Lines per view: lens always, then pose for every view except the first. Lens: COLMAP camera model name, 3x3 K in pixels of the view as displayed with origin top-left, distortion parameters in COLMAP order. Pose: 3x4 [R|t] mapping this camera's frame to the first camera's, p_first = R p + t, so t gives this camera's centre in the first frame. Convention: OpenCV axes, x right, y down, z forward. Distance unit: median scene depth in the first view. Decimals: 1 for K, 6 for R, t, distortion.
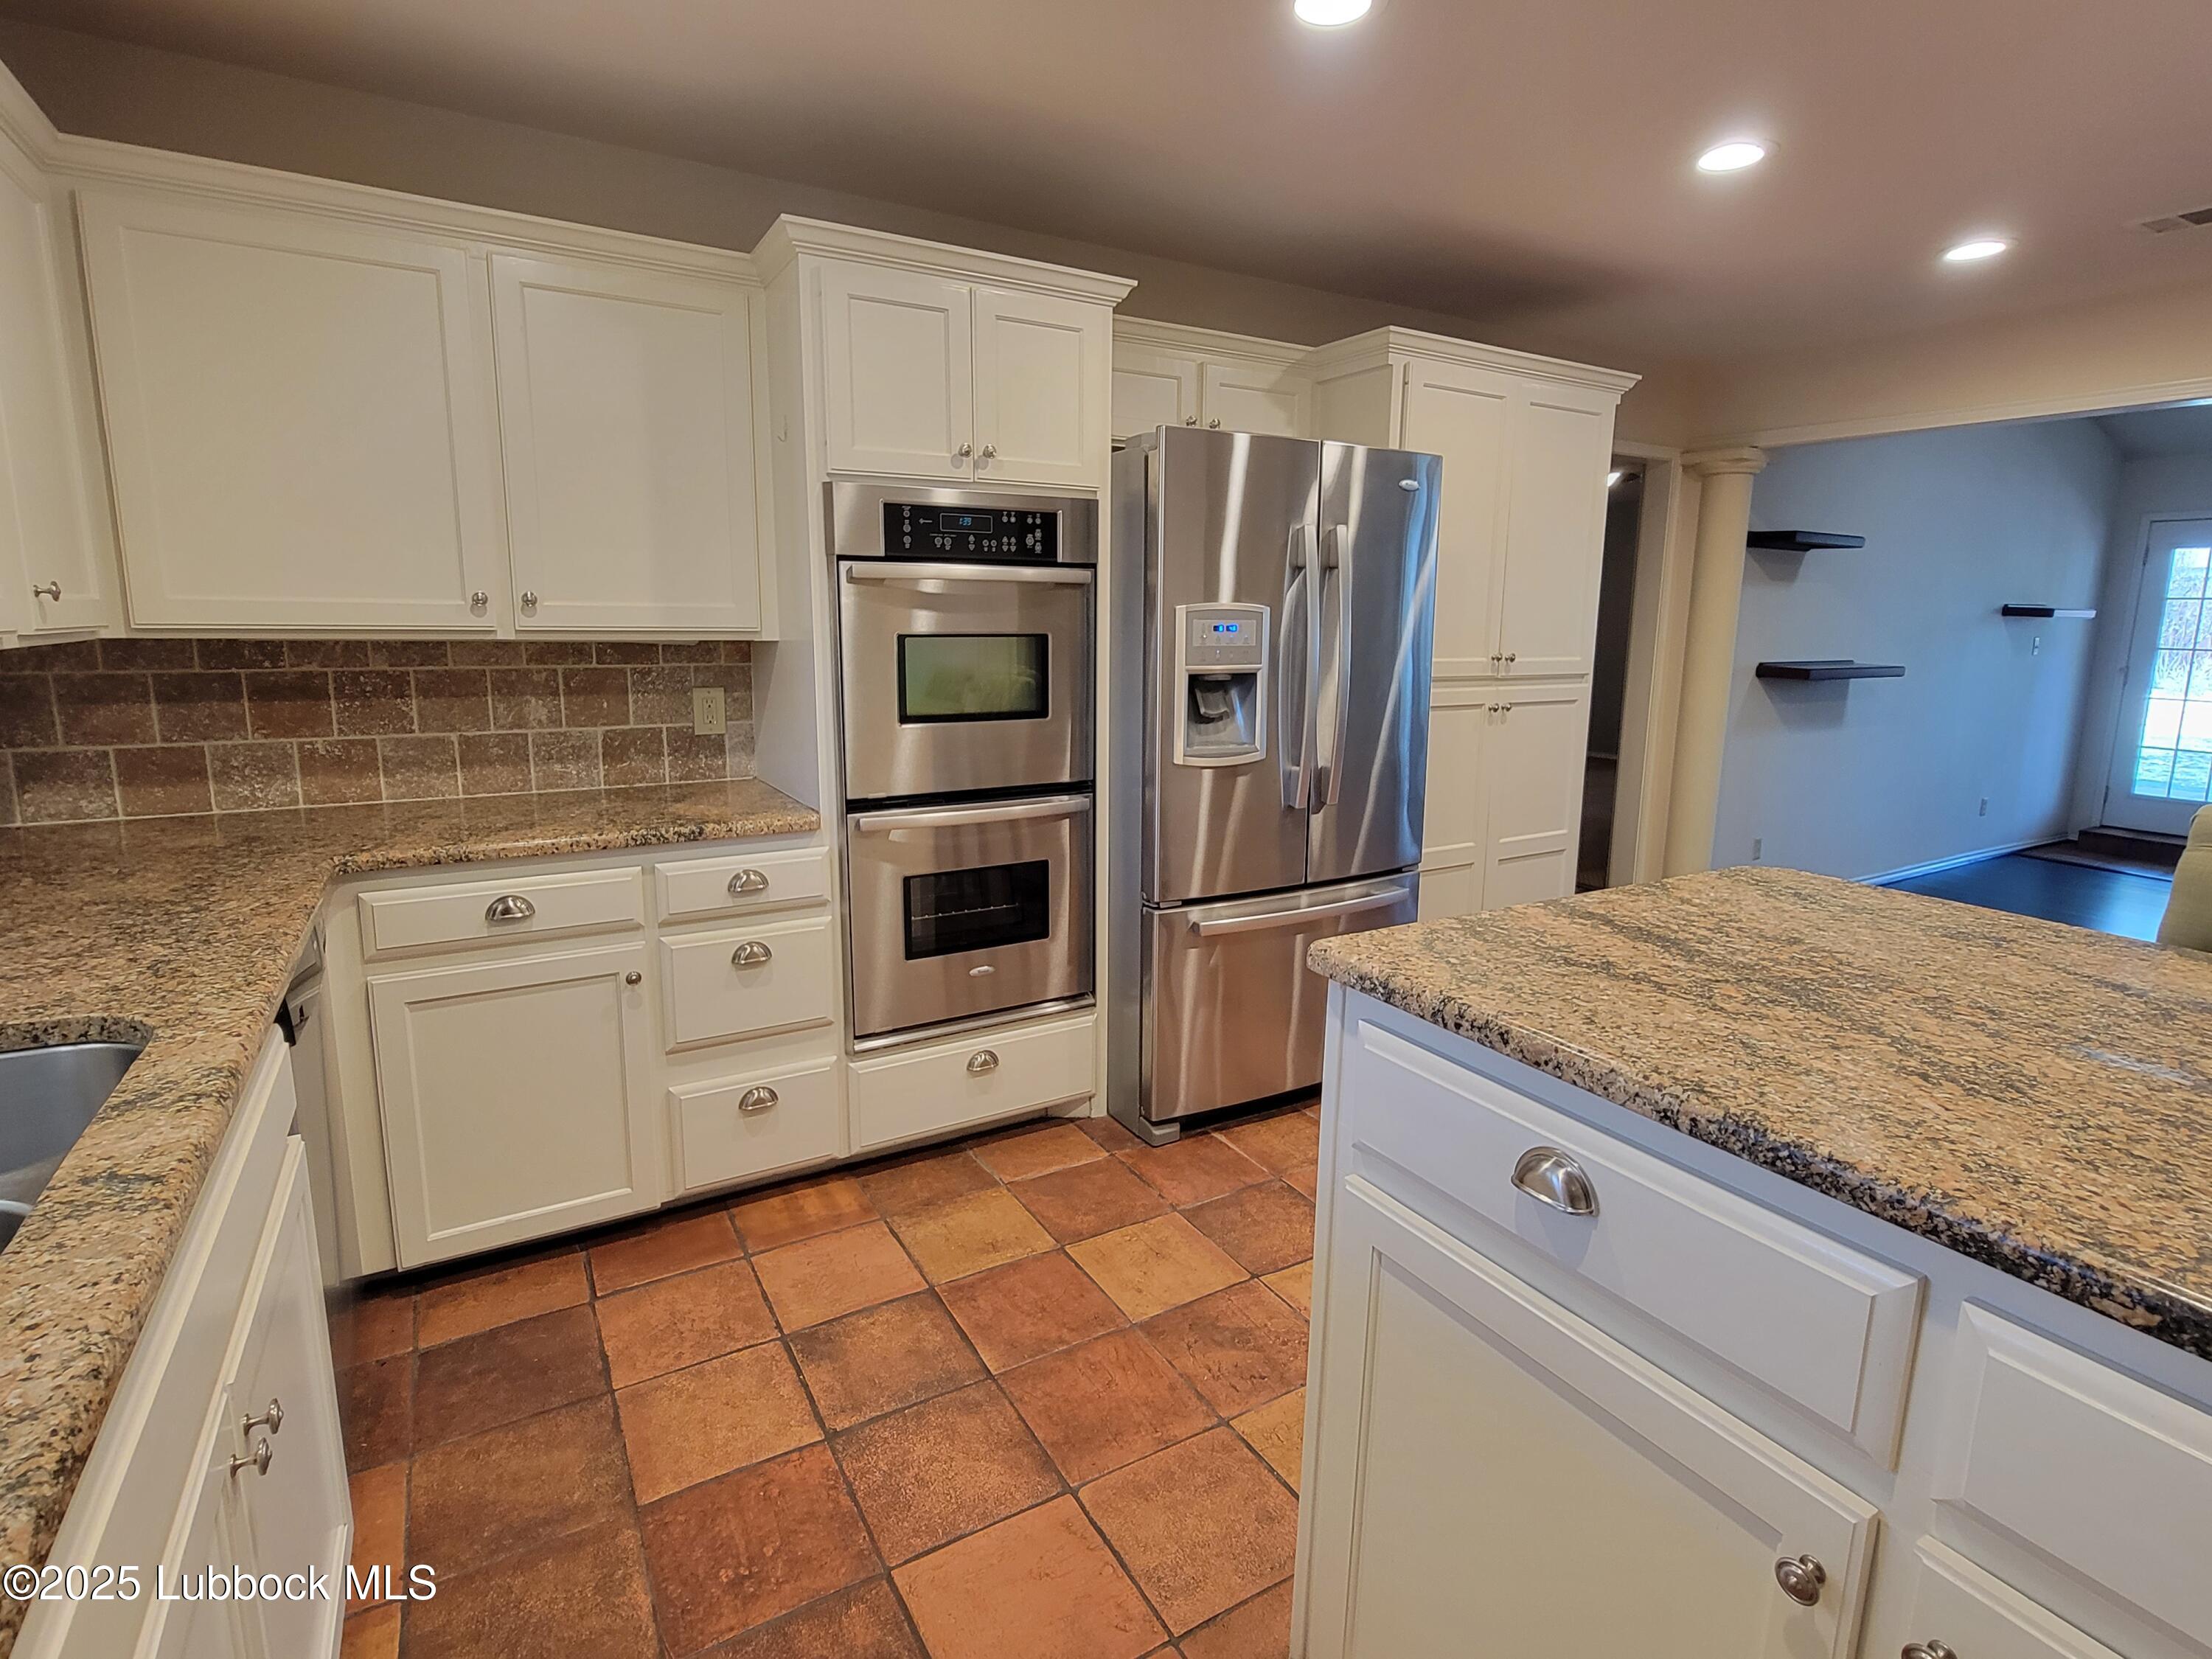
lens RADIAL K [[1099.3, 0, 1114.1], [0, 1099.3, 793.4], [0, 0, 1]] dist [0.000487, 0.000364]
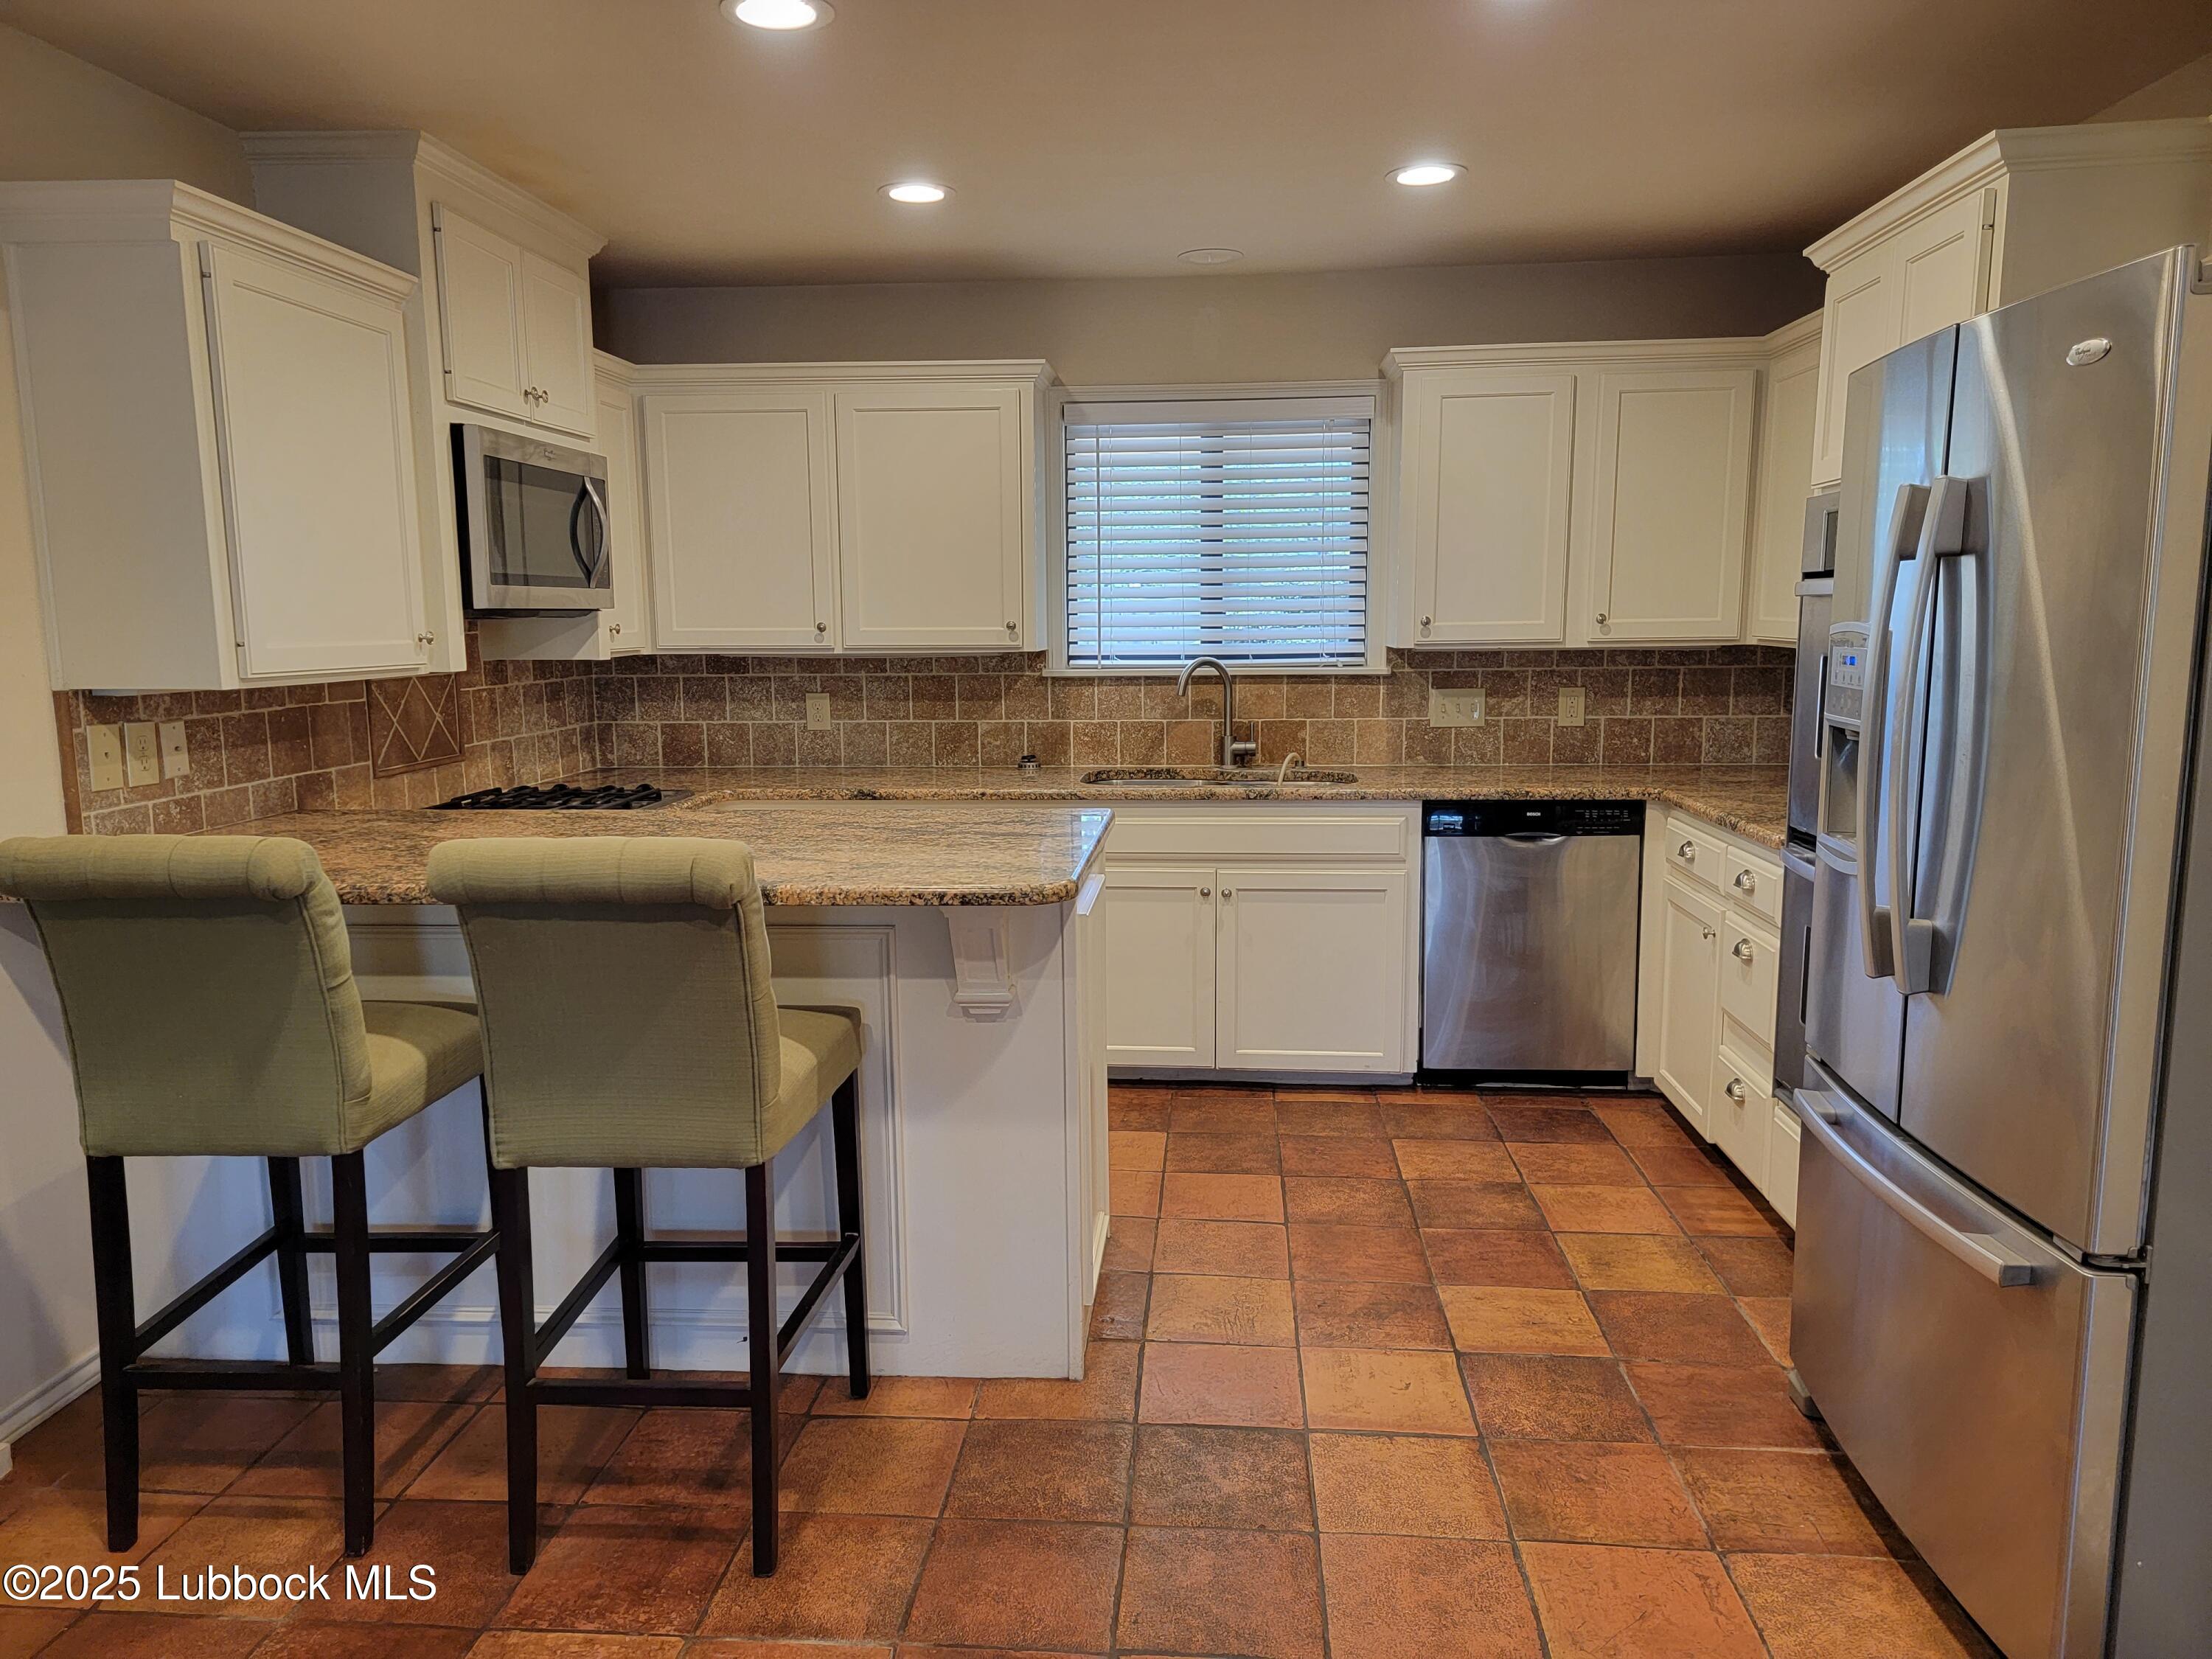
lens RADIAL K [[1535.9, 0, 1087.7], [0, 1535.9, 835.7], [0, 0, 1]] dist [0.093839, -0.071838]
pose [[-0.583934, 0.111218, -0.804147, 1.408816], [-0.134311, 0.963684, 0.230813, -0.251436], [0.800613, 0.242785, -0.547790, 1.470704]]
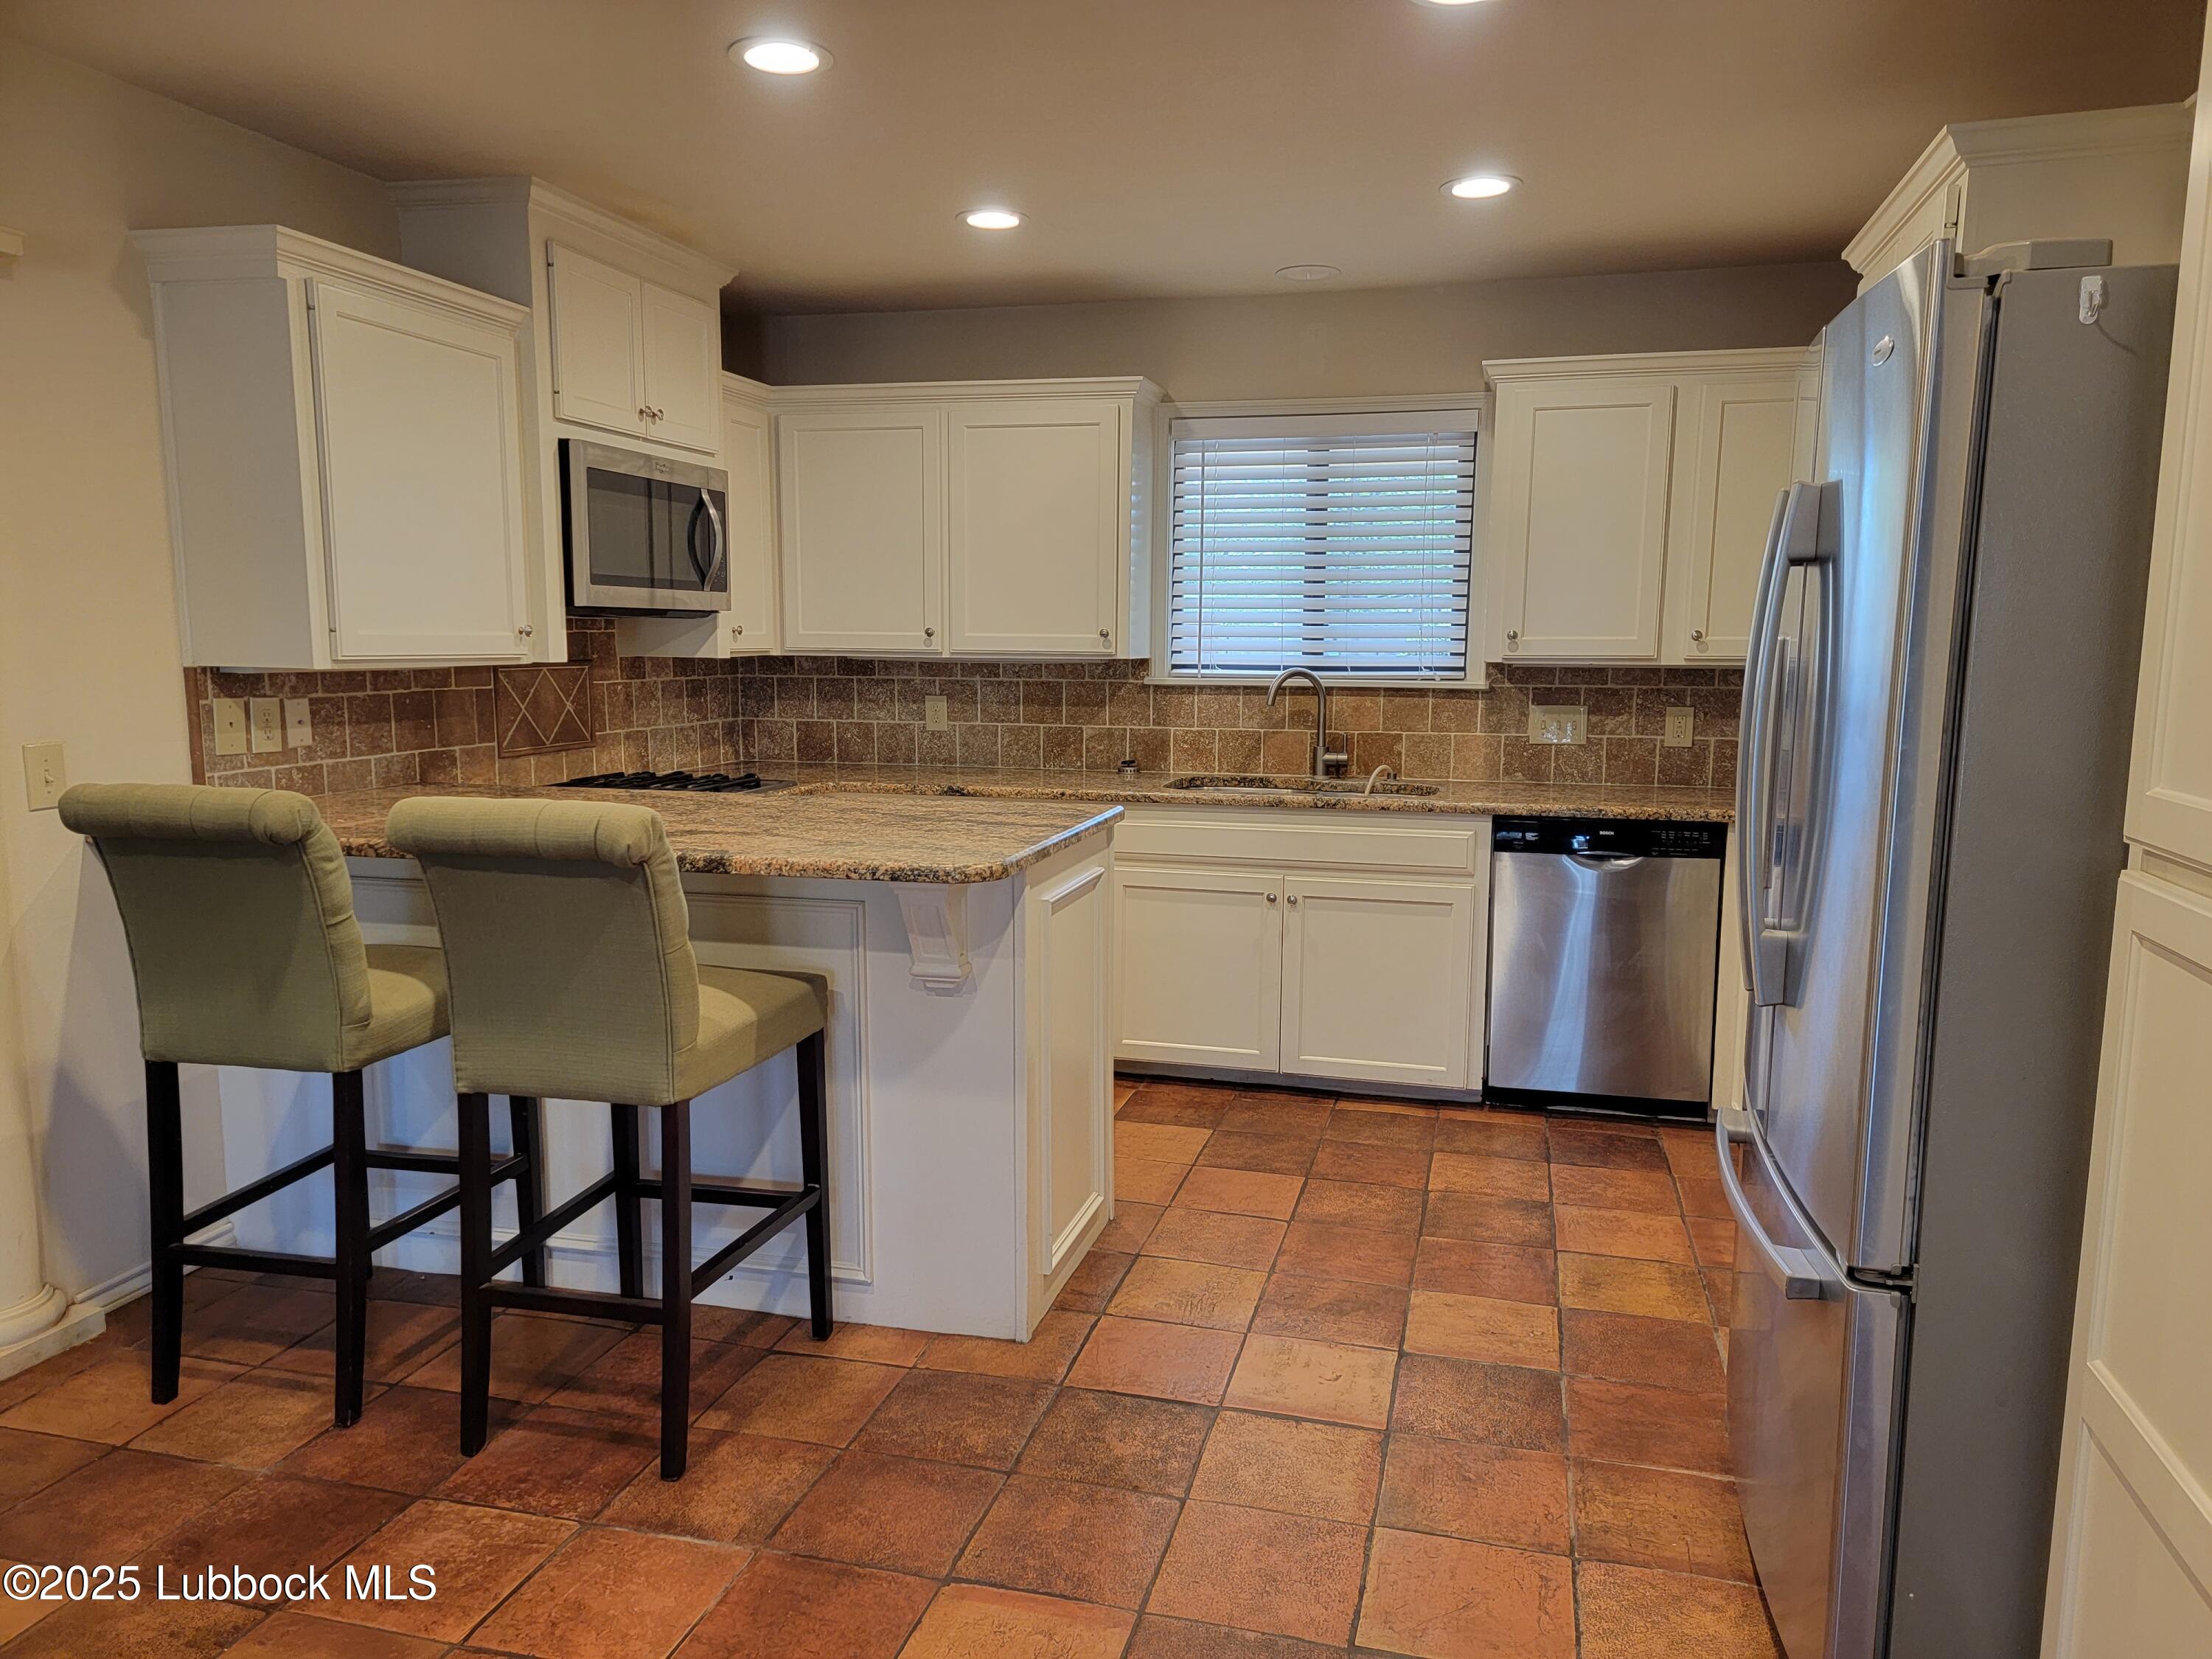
lens RADIAL K [[1531.0, 0, 1107.1], [0, 1531.0, 844.8], [0, 0, 1]] dist [0.094131, -0.069197]
pose [[-0.712914, 0.079293, -0.696754, 1.274203], [-0.133631, 0.960018, 0.245984, -0.277152], [0.688401, 0.268474, -0.673814, 1.722424]]
